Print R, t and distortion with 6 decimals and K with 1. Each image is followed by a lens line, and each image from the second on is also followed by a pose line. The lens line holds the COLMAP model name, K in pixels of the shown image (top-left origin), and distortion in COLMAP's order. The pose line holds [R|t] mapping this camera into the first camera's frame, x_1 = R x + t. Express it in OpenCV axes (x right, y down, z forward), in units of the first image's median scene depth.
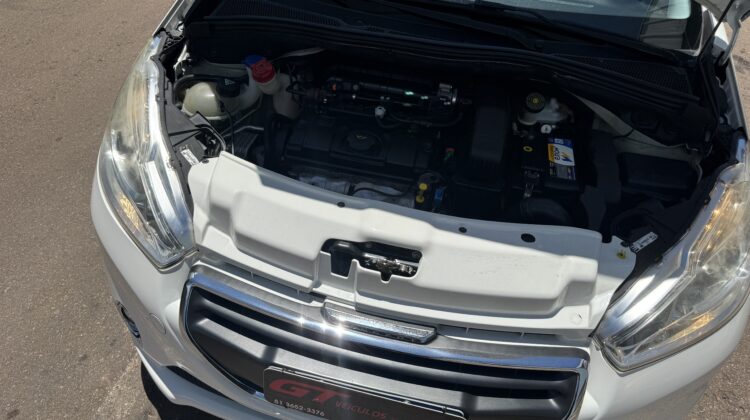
lens RADIAL K [[541.0, 0, 371.6], [0, 541.0, 210.0], [0, 0, 1]] dist [0.027163, -0.039470]
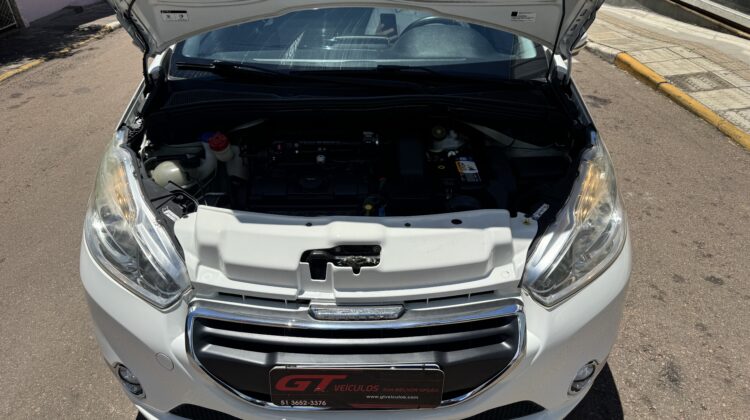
lens RADIAL K [[541.0, 0, 372.9], [0, 541.0, 210.1], [0, 0, 1]] dist [0.027163, -0.039470]
pose [[0.971923, -0.174857, 0.157451, -0.094325], [0.199286, 0.967490, -0.155716, 0.165722], [-0.125104, 0.182722, 0.975173, -0.217361]]
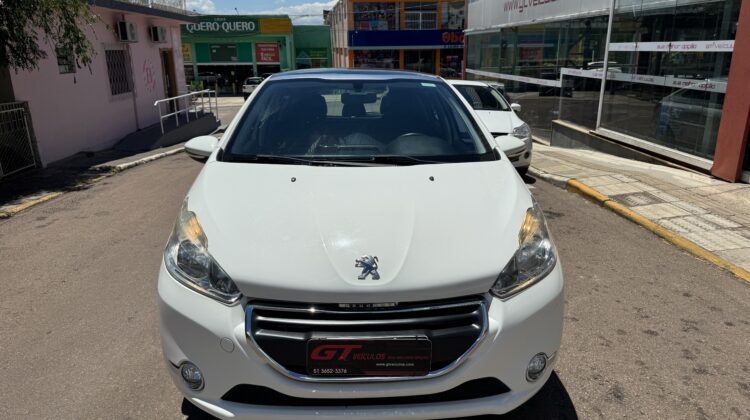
lens RADIAL K [[541.0, 0, 373.0], [0, 541.0, 209.7], [0, 0, 1]] dist [0.027163, -0.039470]
pose [[0.962039, -0.138148, 0.235365, -0.304435], [0.225019, 0.889519, -0.397645, 0.572392], [-0.154427, 0.435511, 0.886838, -0.599550]]
